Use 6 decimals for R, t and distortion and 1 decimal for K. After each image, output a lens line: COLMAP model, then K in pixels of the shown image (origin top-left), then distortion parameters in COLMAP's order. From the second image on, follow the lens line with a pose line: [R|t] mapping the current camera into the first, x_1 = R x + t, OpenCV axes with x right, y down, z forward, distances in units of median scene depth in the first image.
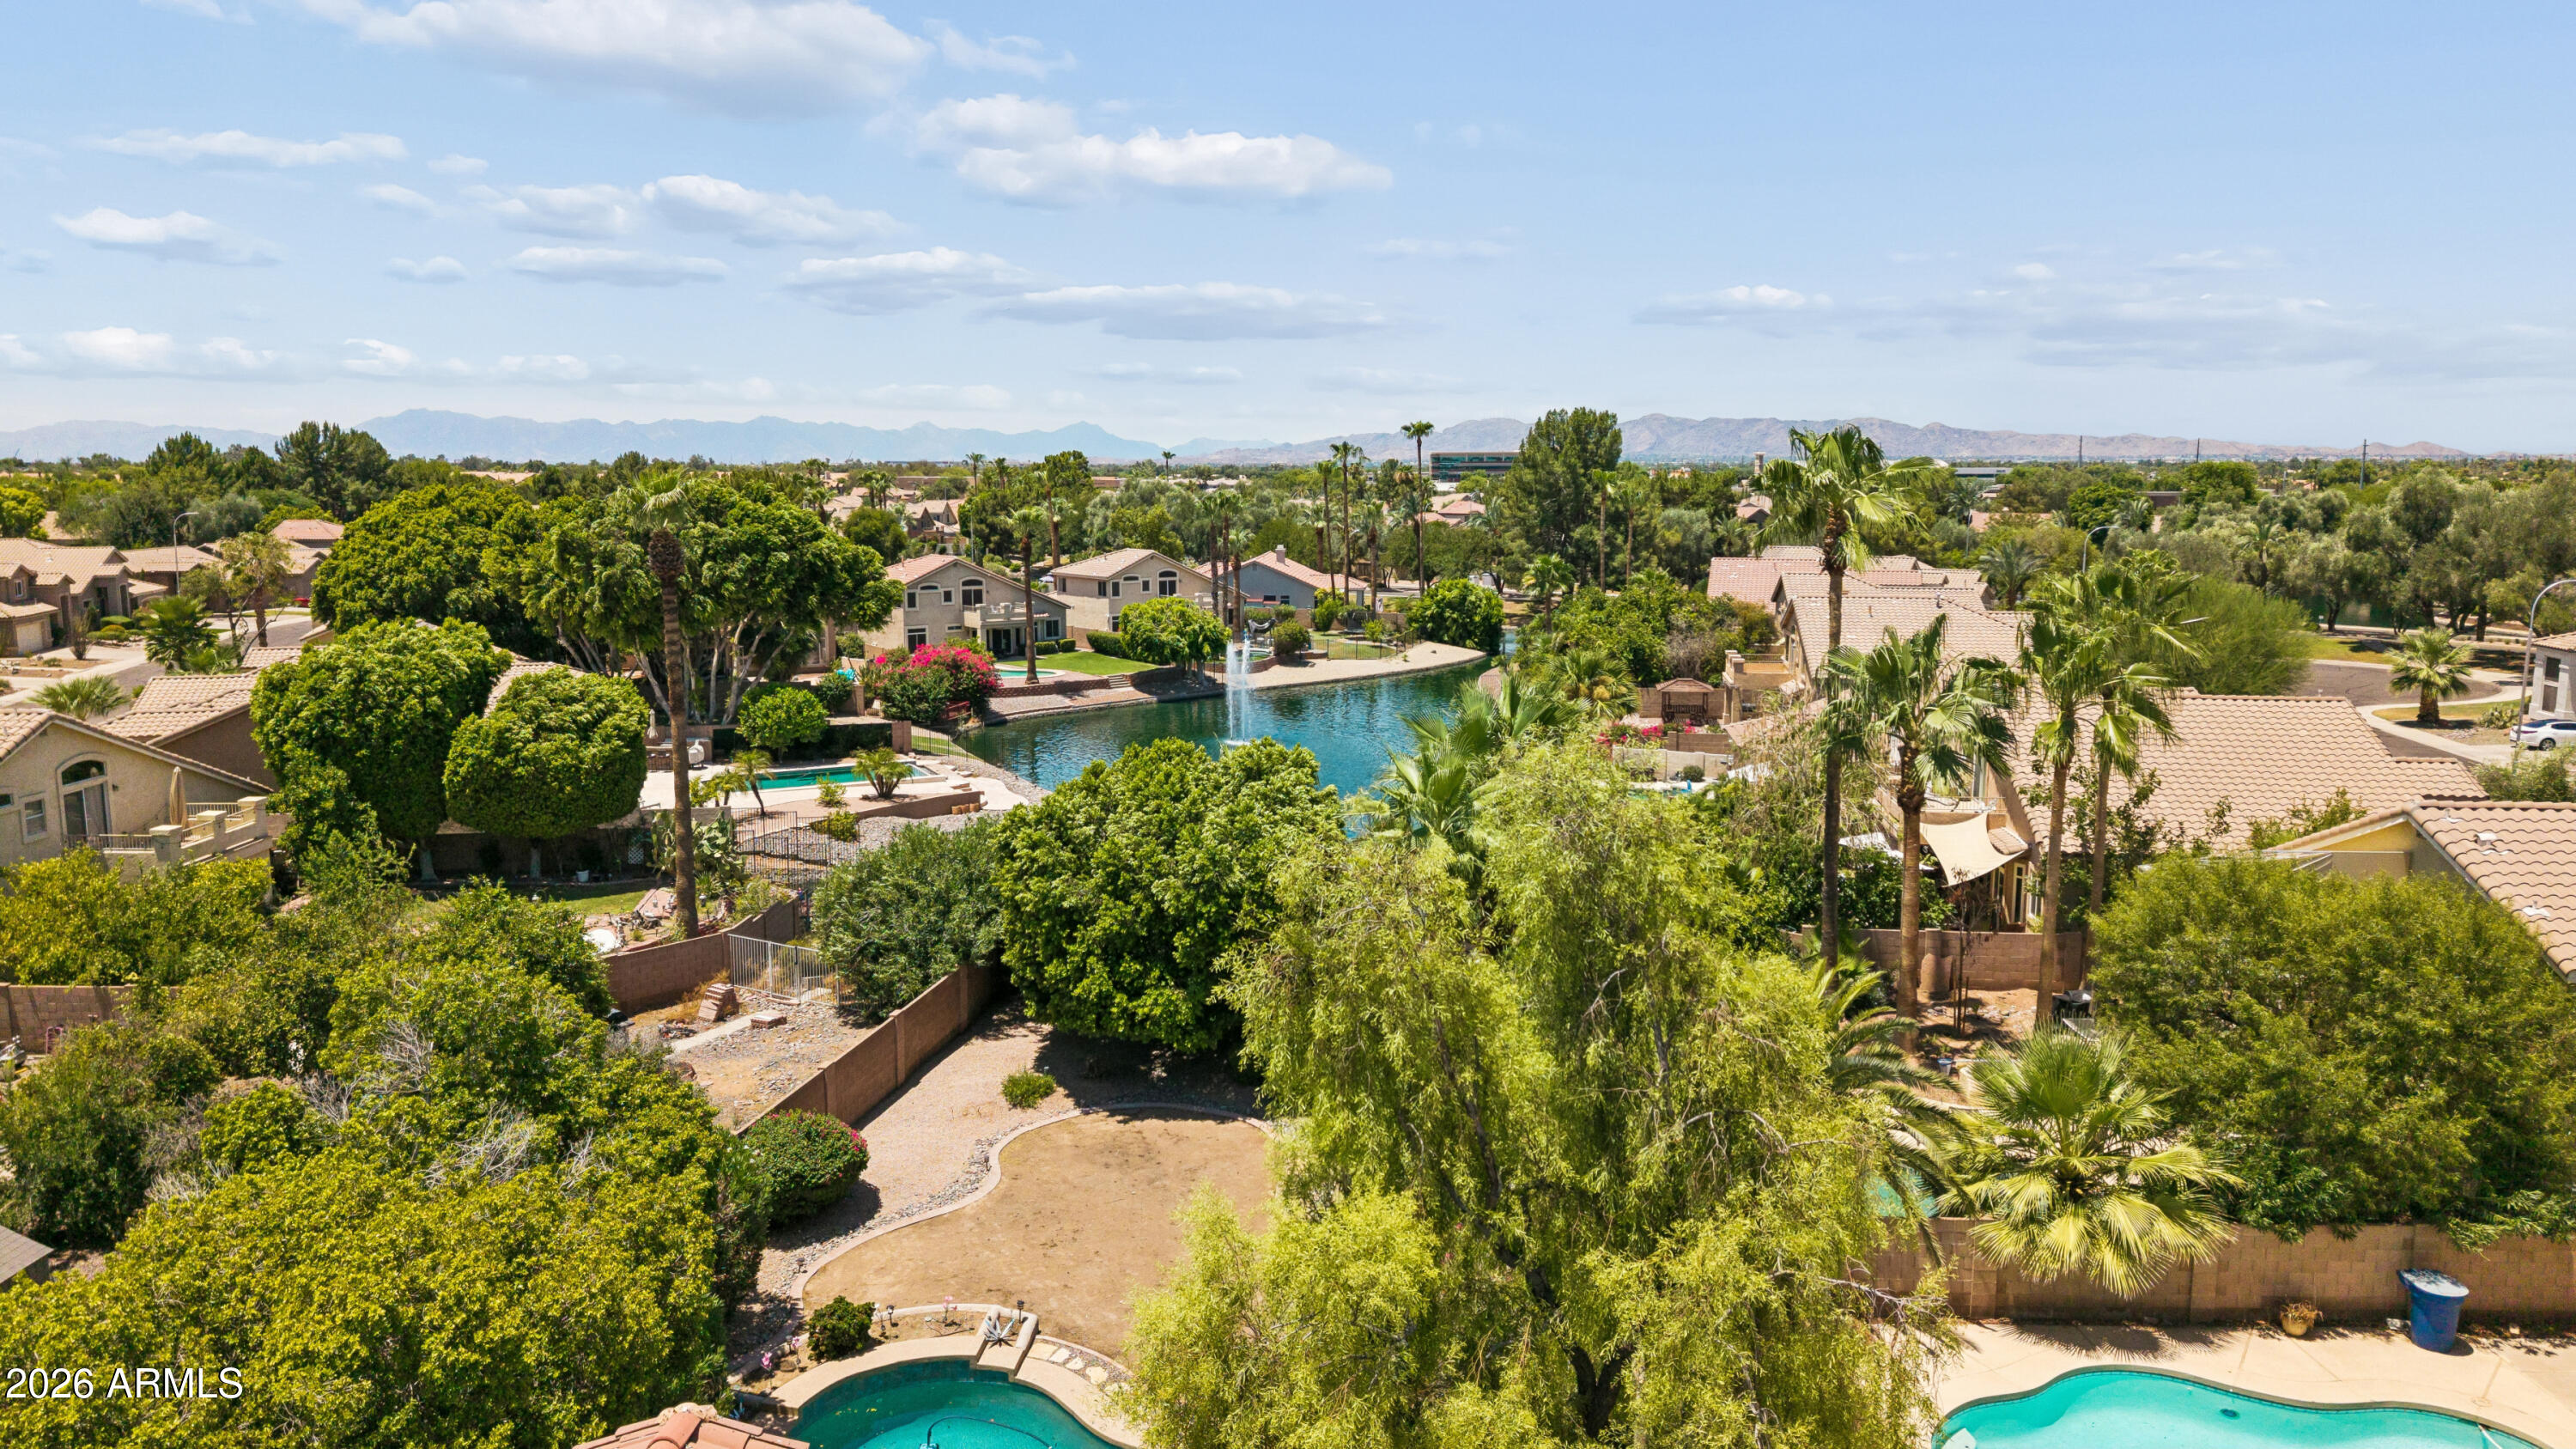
lens RADIAL K [[1723.4, 0, 1288.0], [0, 1723.4, 724.5], [0, 0, 1]] dist [0.025430, -0.022769]
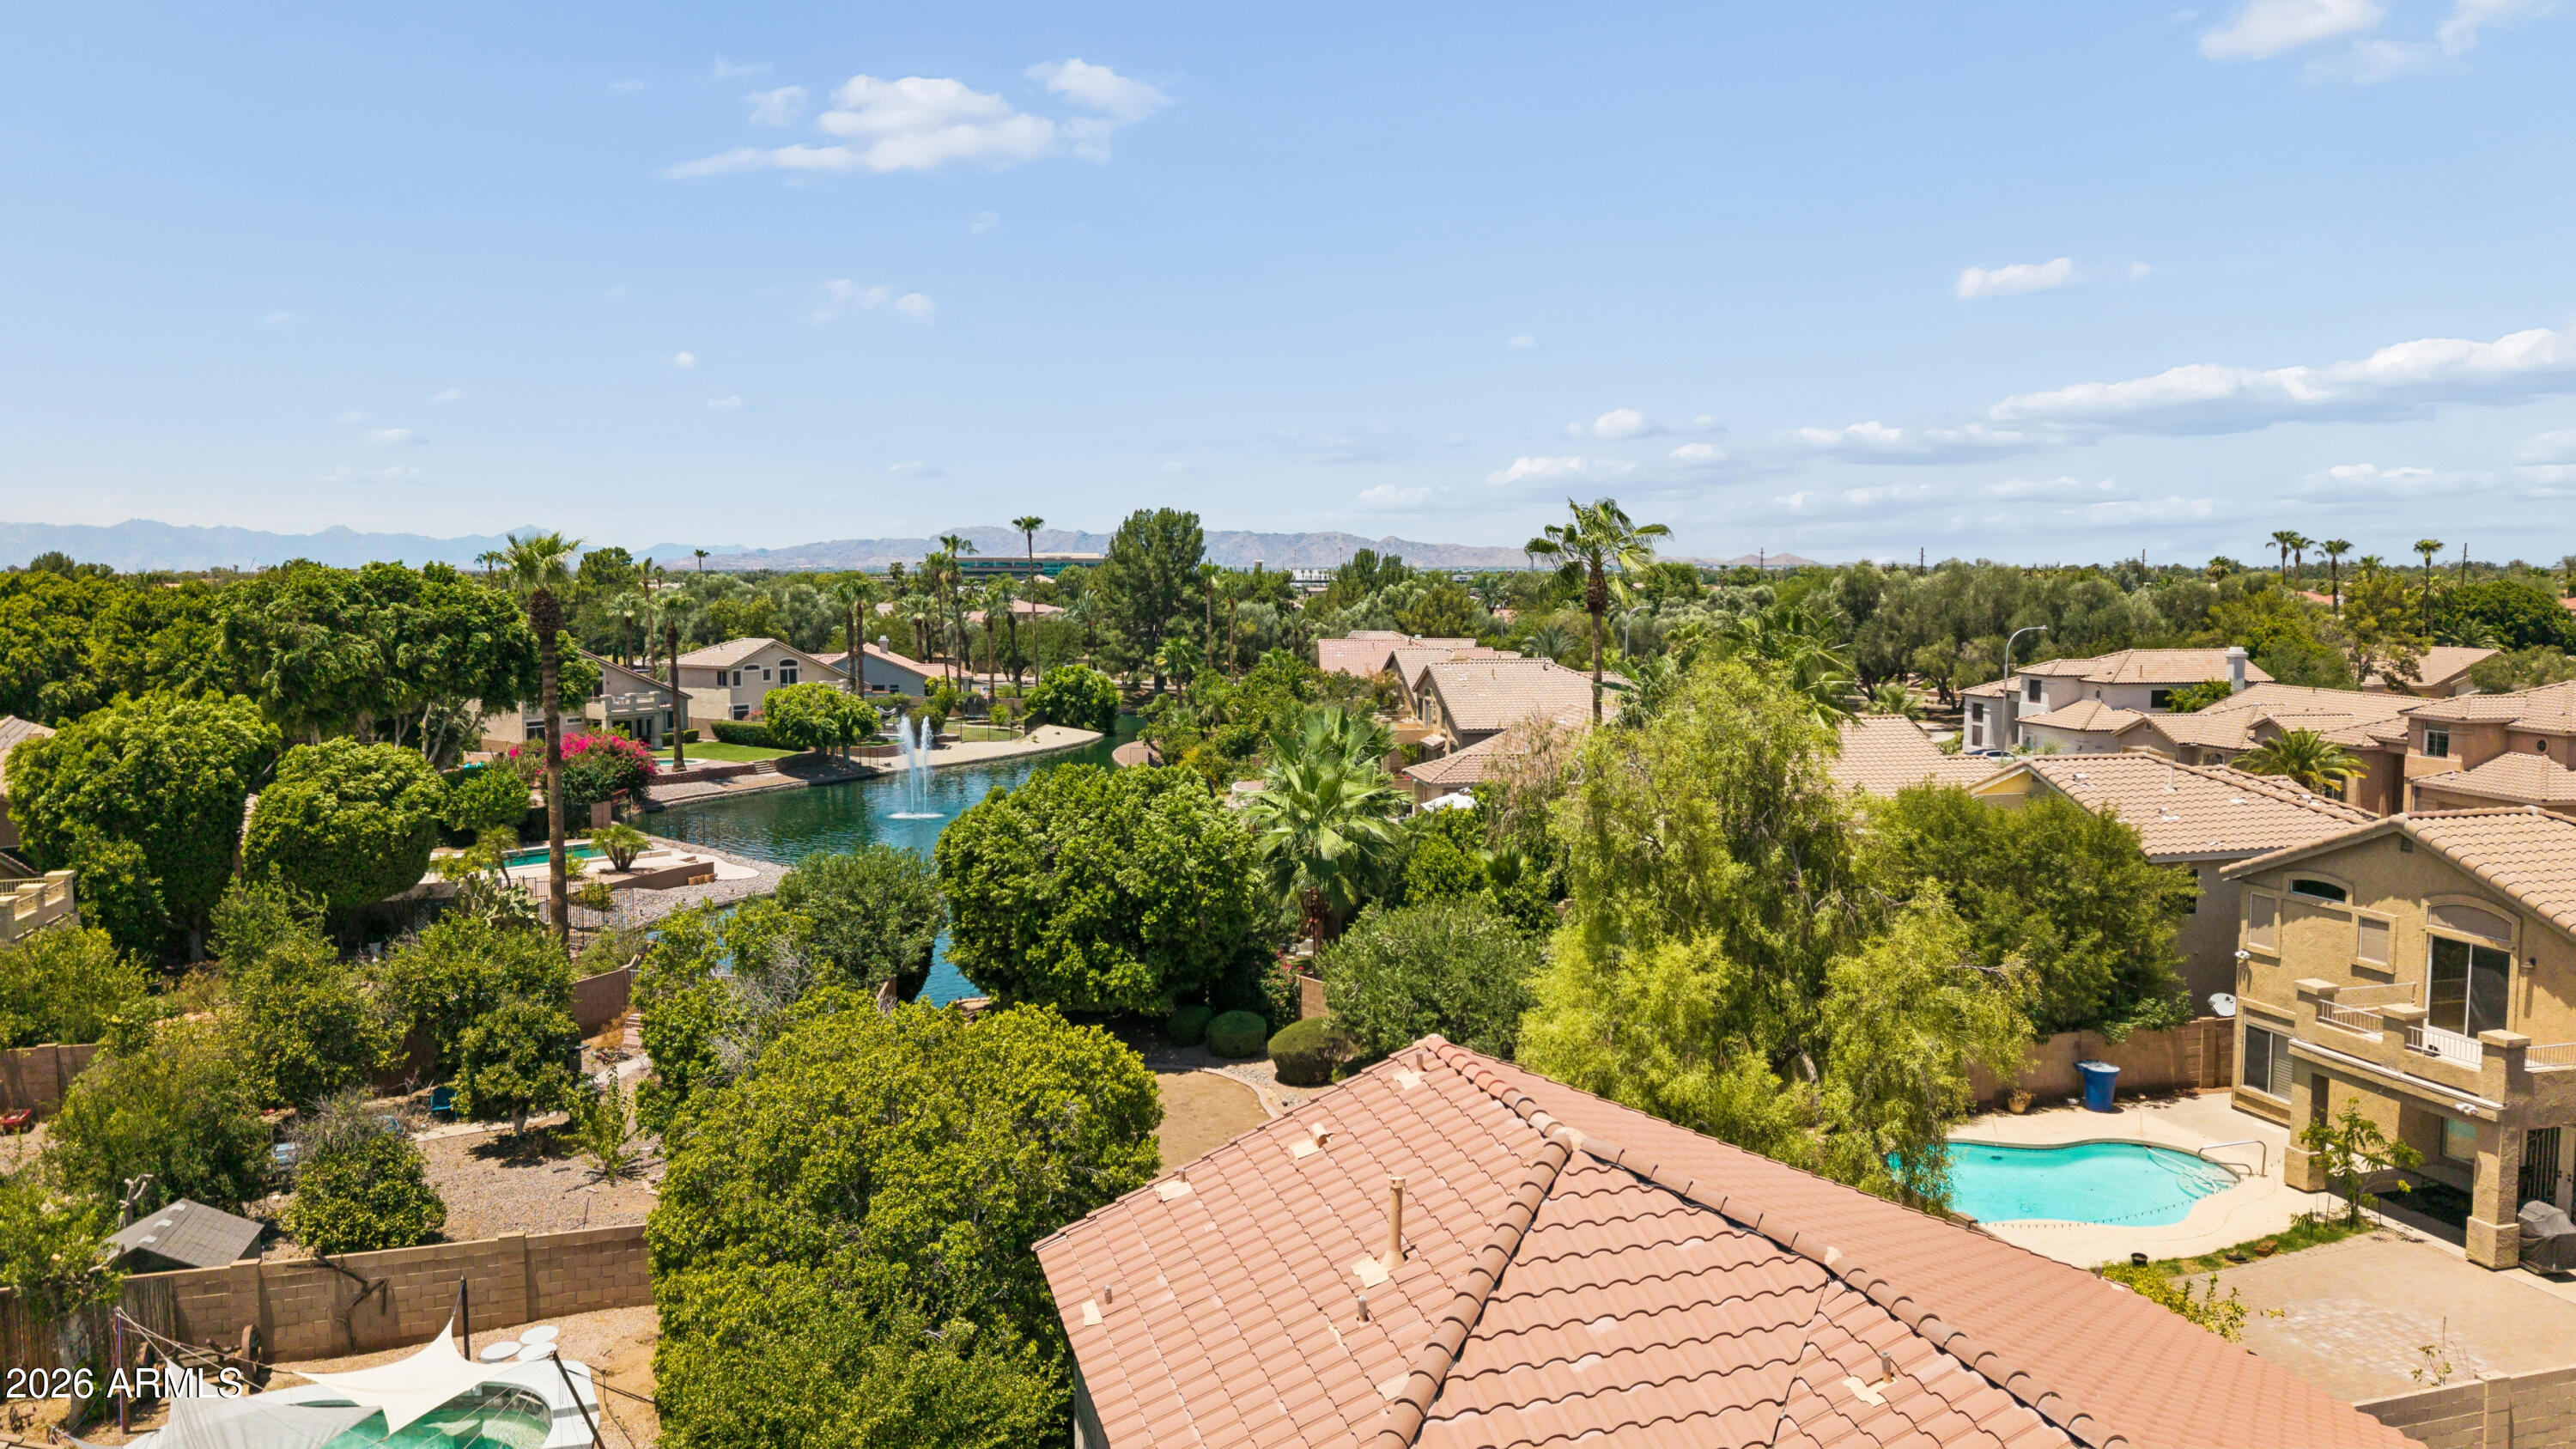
lens RADIAL K [[1723.4, 0, 1288.0], [0, 1723.4, 724.5], [0, 0, 1]] dist [0.025430, -0.022769]
pose [[0.957097, -0.026651, 0.288538, -0.138996], [0.044442, 0.997481, -0.055282, 0.027845], [-0.286338, 0.065733, 0.955871, -0.076222]]
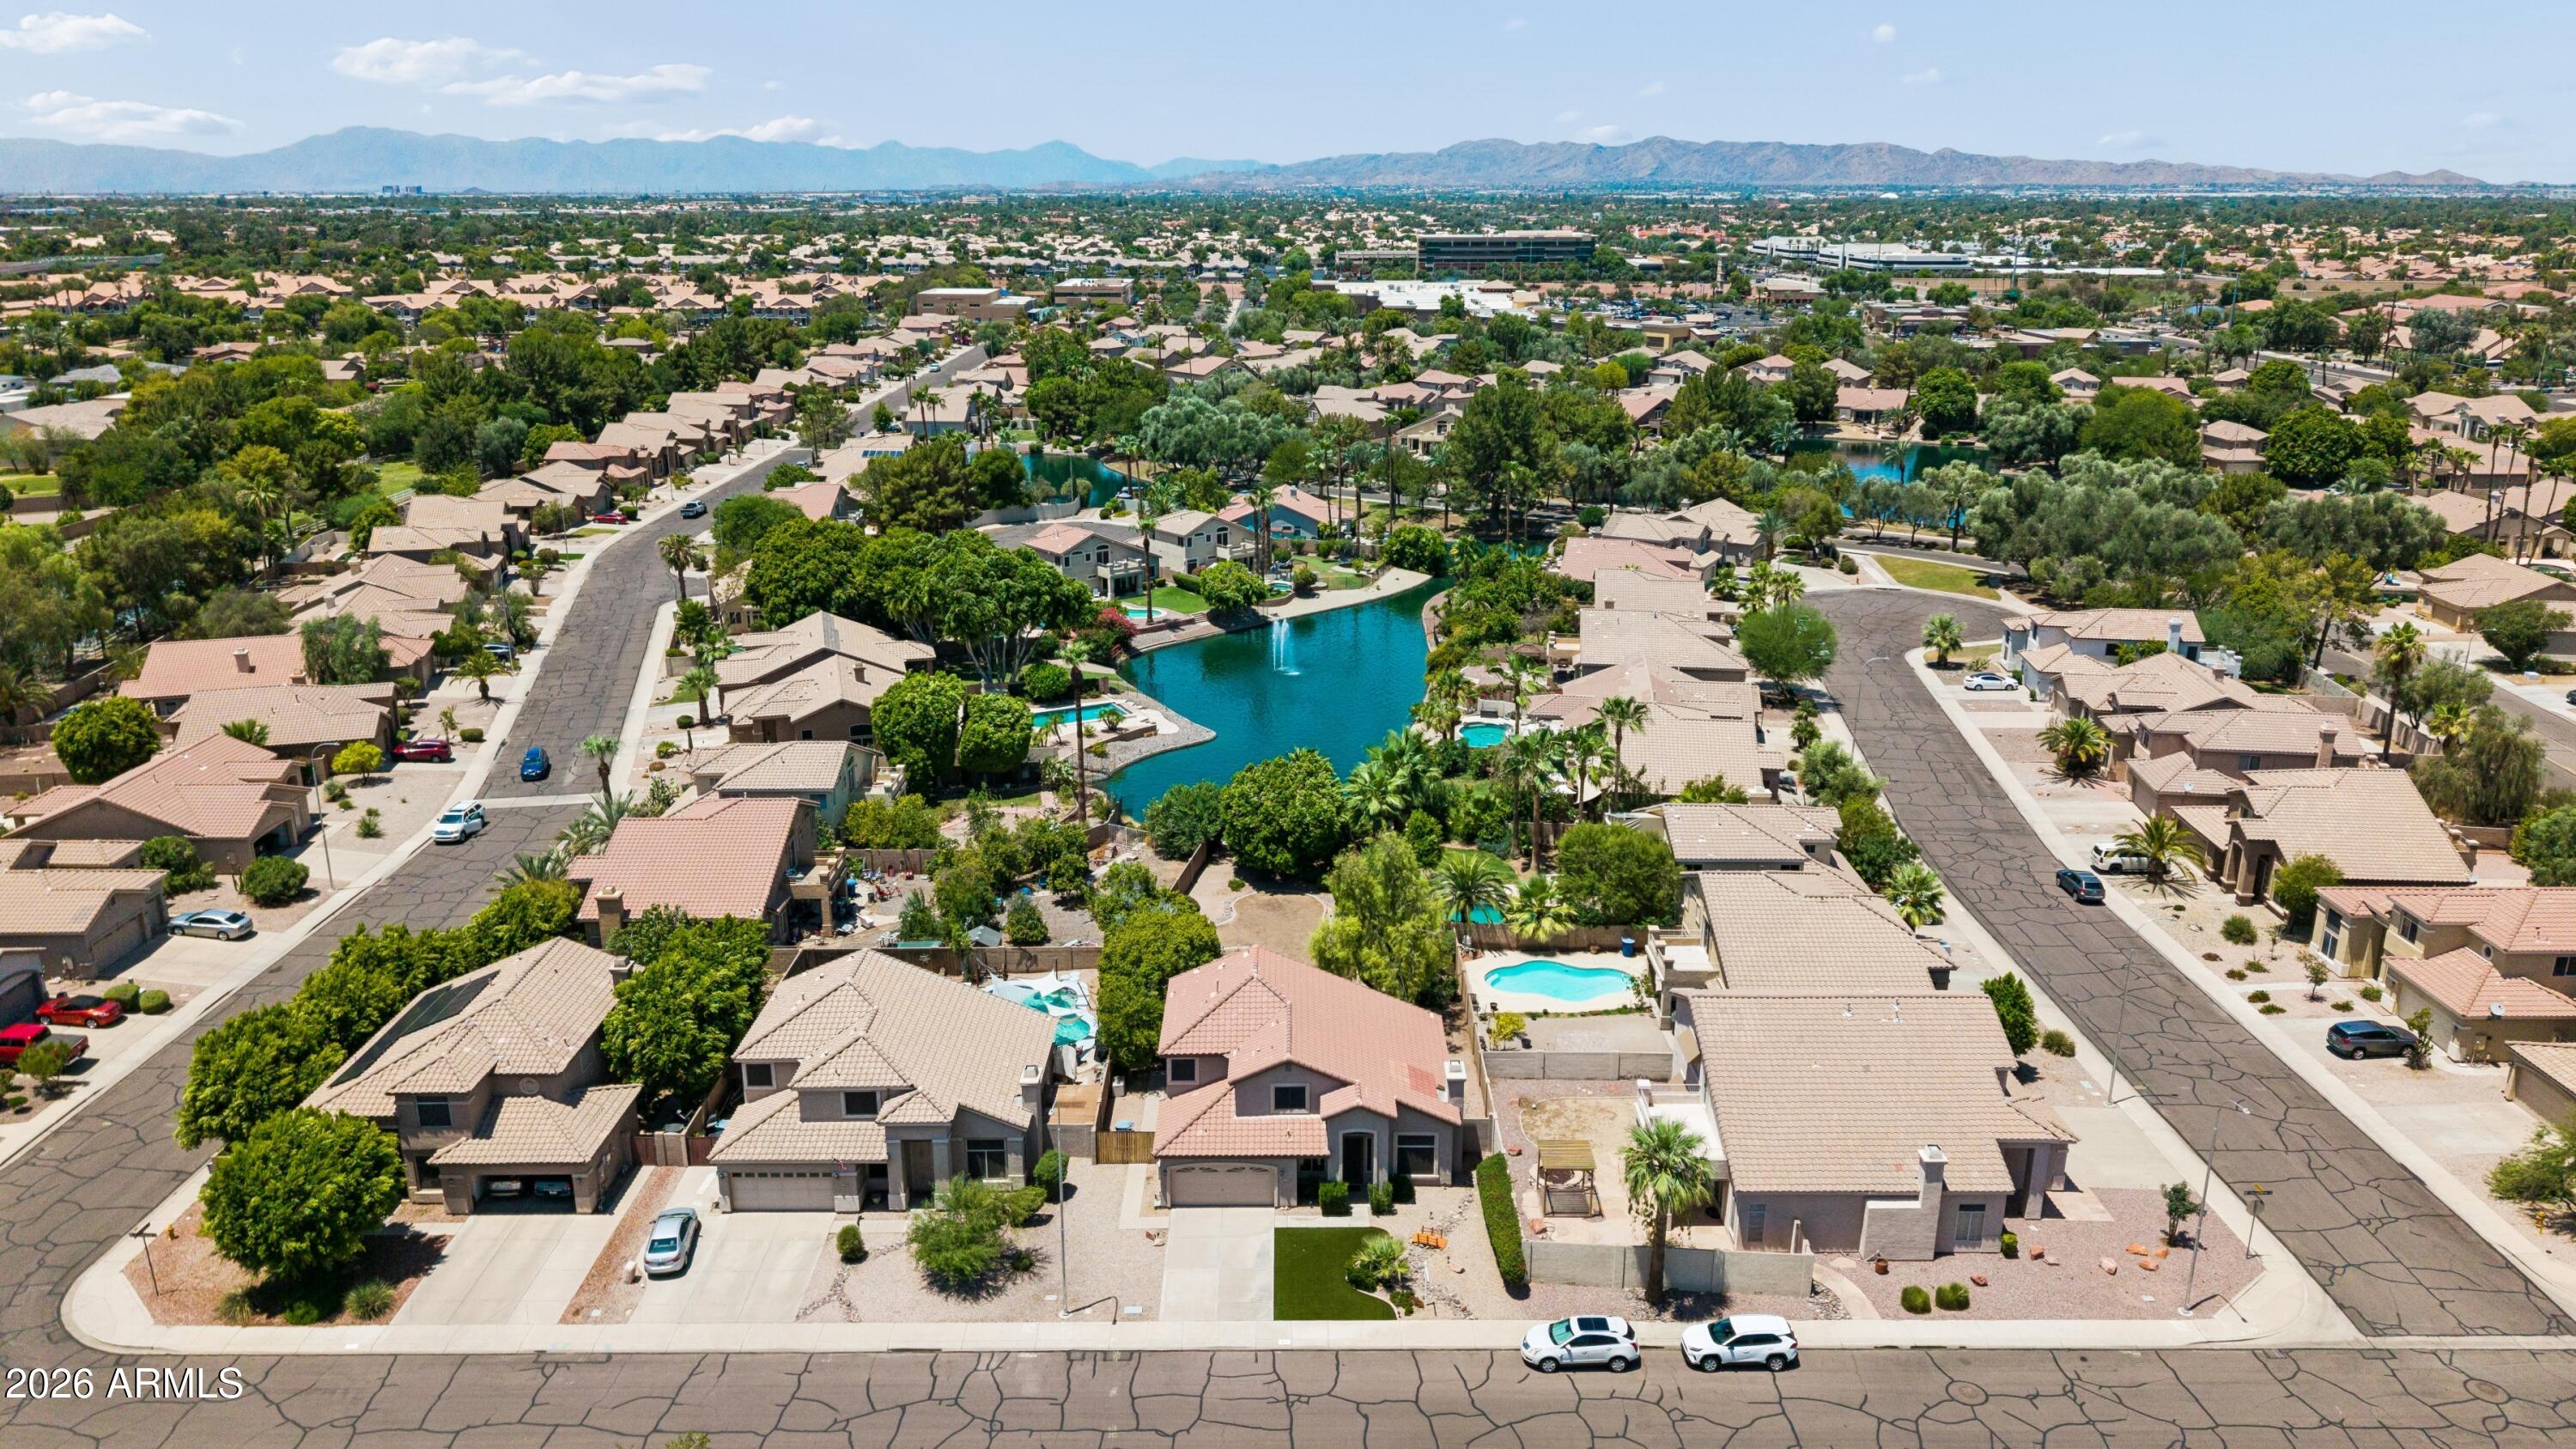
lens RADIAL K [[1731.6, 0, 1303.2], [0, 1731.6, 730.5], [0, 0, 1]] dist [0.116187, -0.238551]
pose [[0.999874, -0.002193, 0.015753, -0.039461], [-0.000221, 0.988437, 0.151635, -0.242372], [-0.015903, -0.151619, 0.988311, -0.917526]]
